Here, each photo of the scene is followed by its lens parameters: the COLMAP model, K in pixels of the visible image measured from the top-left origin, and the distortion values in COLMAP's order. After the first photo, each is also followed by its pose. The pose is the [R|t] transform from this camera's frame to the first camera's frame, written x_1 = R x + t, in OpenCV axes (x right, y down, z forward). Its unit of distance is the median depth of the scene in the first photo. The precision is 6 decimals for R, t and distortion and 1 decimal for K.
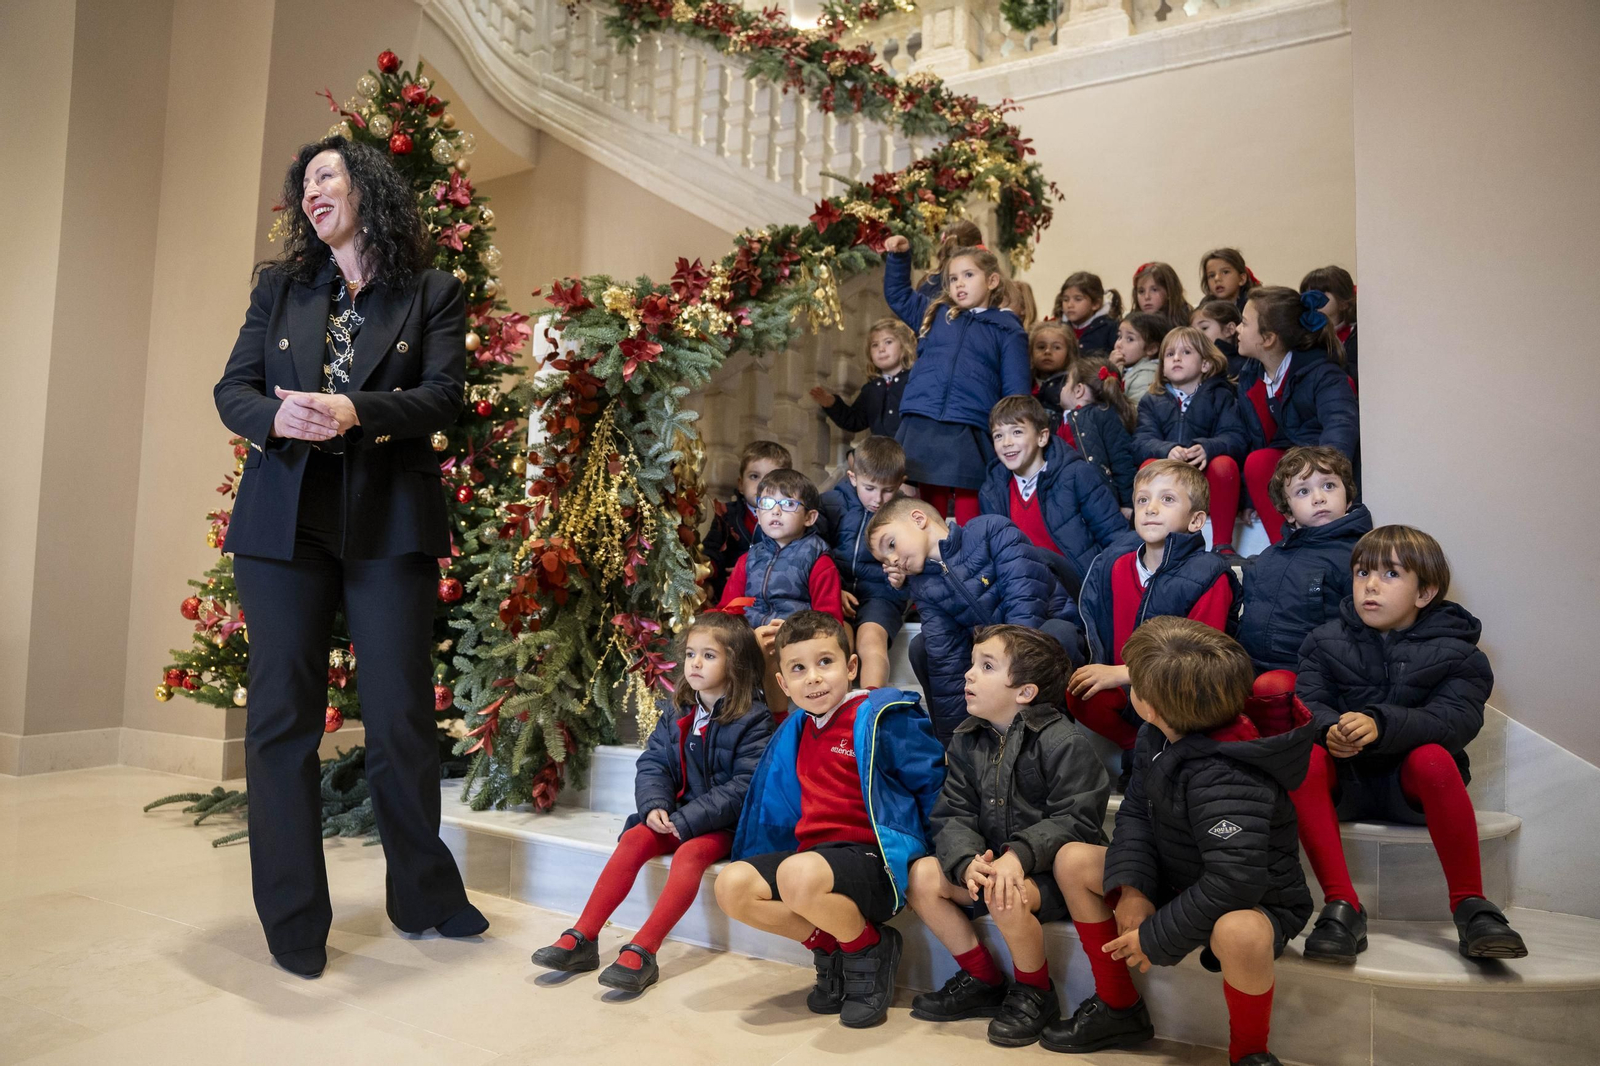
lens RADIAL K [[1087.9, 0, 789.2], [0, 1087.9, 532.6], [0, 0, 1]] dist [-0.094892, 0.041306]
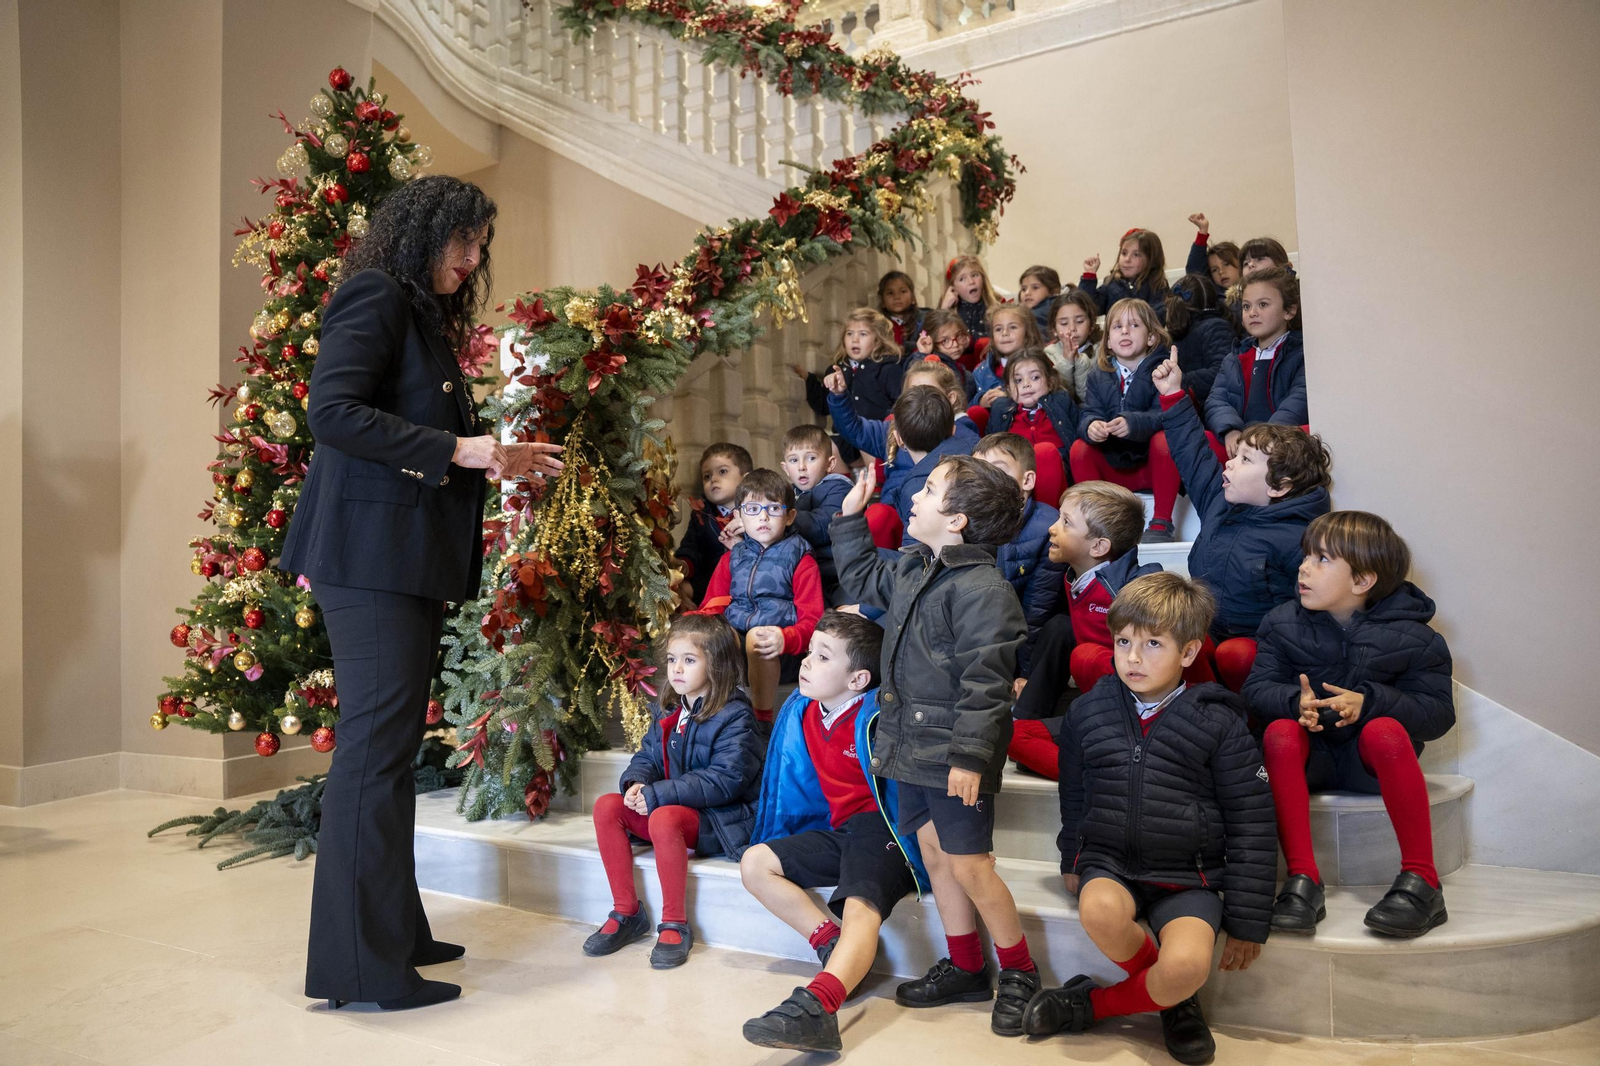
lens RADIAL K [[1087.9, 0, 793.6], [0, 1087.9, 531.8], [0, 0, 1]] dist [-0.094892, 0.041306]
pose [[0.998359, -0.056303, 0.010420, 0.015040], [0.055996, 0.998047, 0.027702, -0.021017], [-0.011960, -0.027074, 0.999562, -0.015321]]
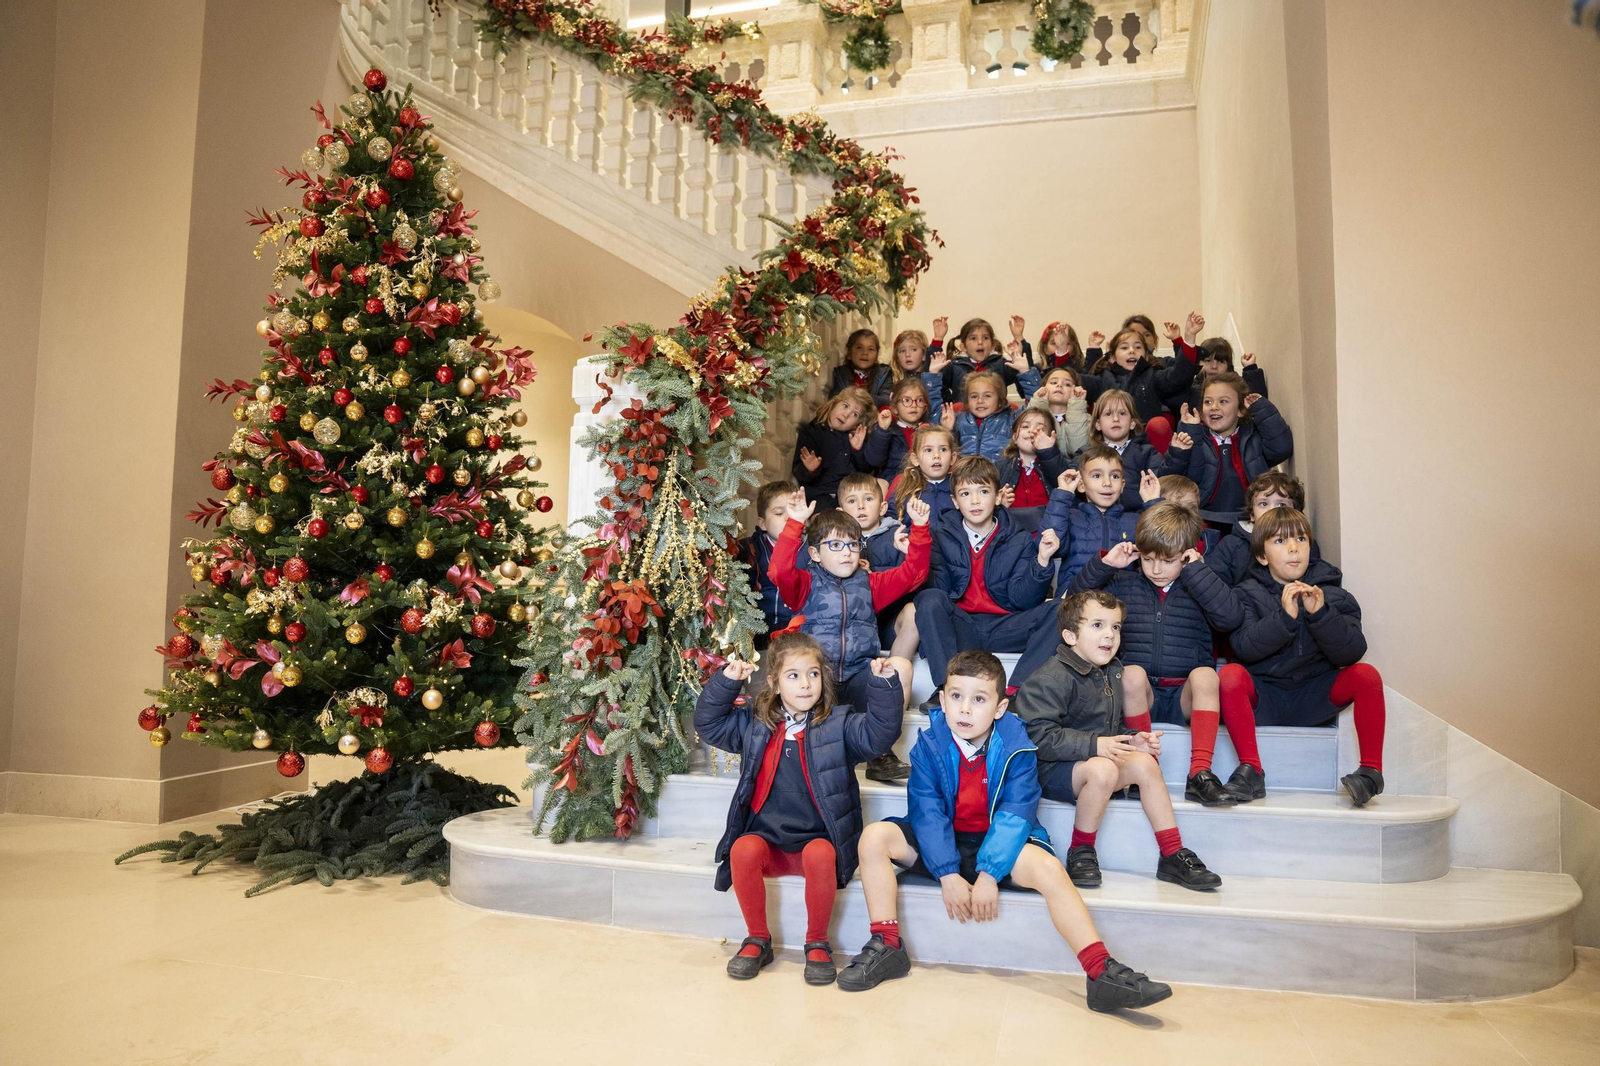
lens RADIAL K [[1087.9, 0, 789.0], [0, 1087.9, 537.9], [0, 0, 1]] dist [-0.094892, 0.041306]
pose [[0.969405, 0.005297, 0.245411, -0.243481], [-0.007908, 0.999922, 0.009657, -0.035112], [-0.245341, -0.011302, 0.969371, -0.042792]]
